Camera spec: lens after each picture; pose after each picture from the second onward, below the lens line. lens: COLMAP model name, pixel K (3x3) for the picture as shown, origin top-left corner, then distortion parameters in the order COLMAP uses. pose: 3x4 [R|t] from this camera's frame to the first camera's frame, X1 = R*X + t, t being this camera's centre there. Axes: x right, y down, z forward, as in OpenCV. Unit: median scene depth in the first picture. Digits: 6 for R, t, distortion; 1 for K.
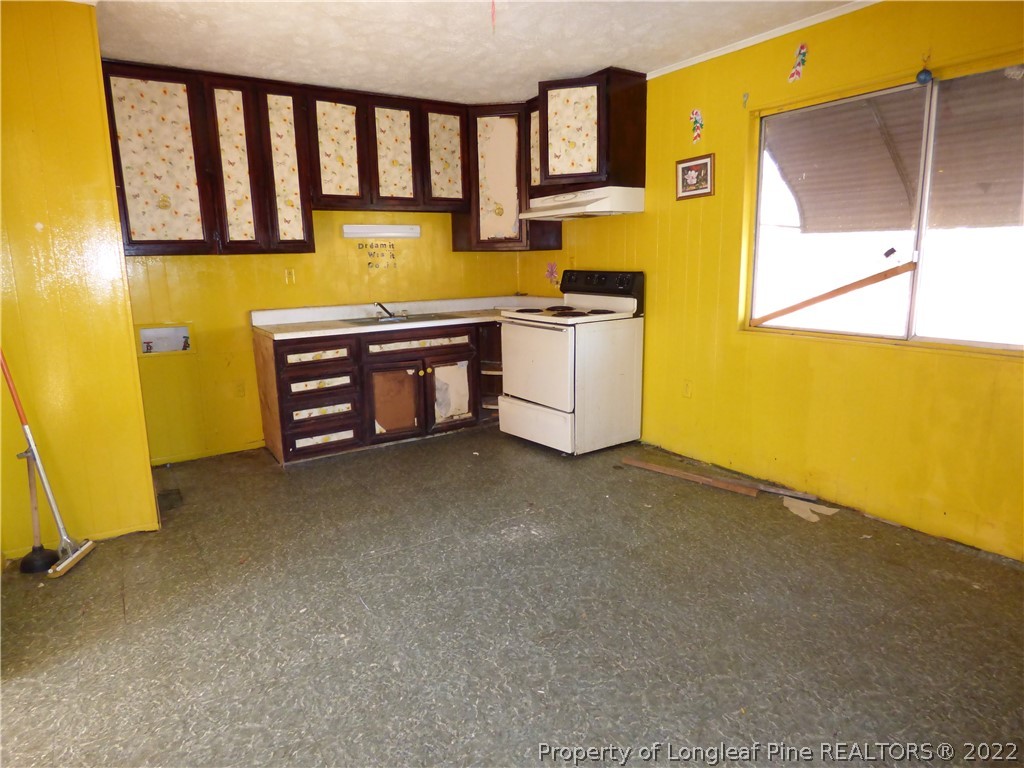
lens RADIAL K [[629.7, 0, 512.7], [0, 629.7, 382.3], [0, 0, 1]] dist [-0.000559, -0.001494]
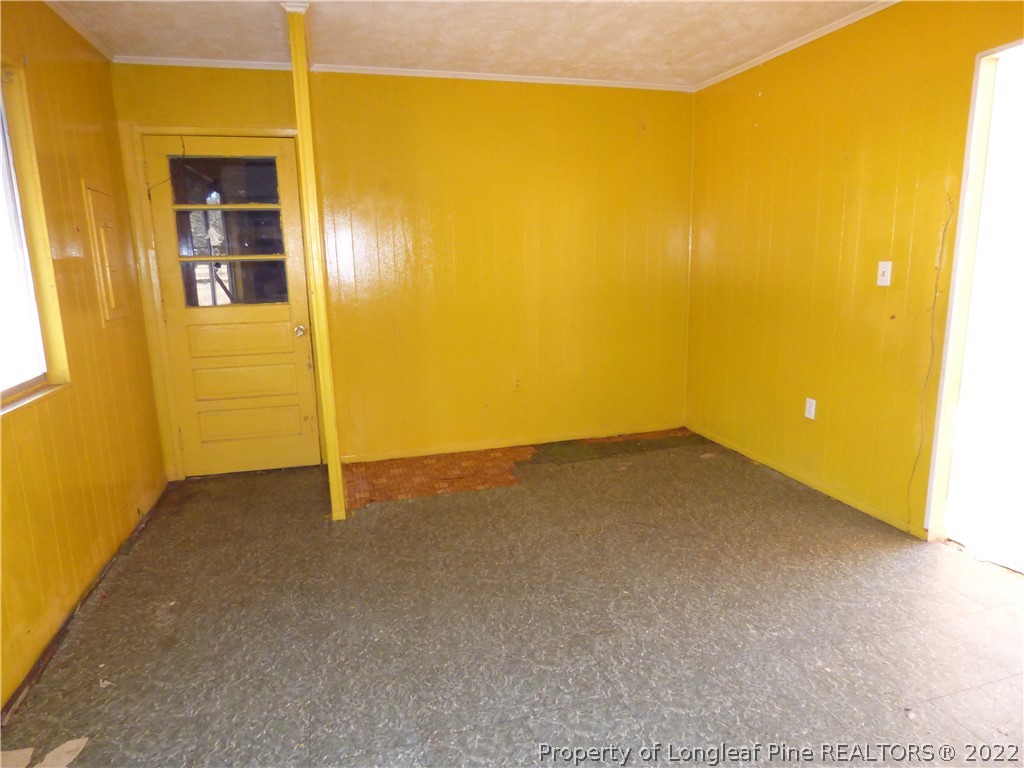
lens RADIAL K [[629.7, 0, 512.5], [0, 629.7, 384.8], [0, 0, 1]] dist [-0.000559, -0.001494]
pose [[-0.957838, -0.022265, 0.286445, -0.082093], [0.088477, 0.925682, 0.367810, -0.359223], [-0.273346, 0.377646, -0.884684, 1.768978]]
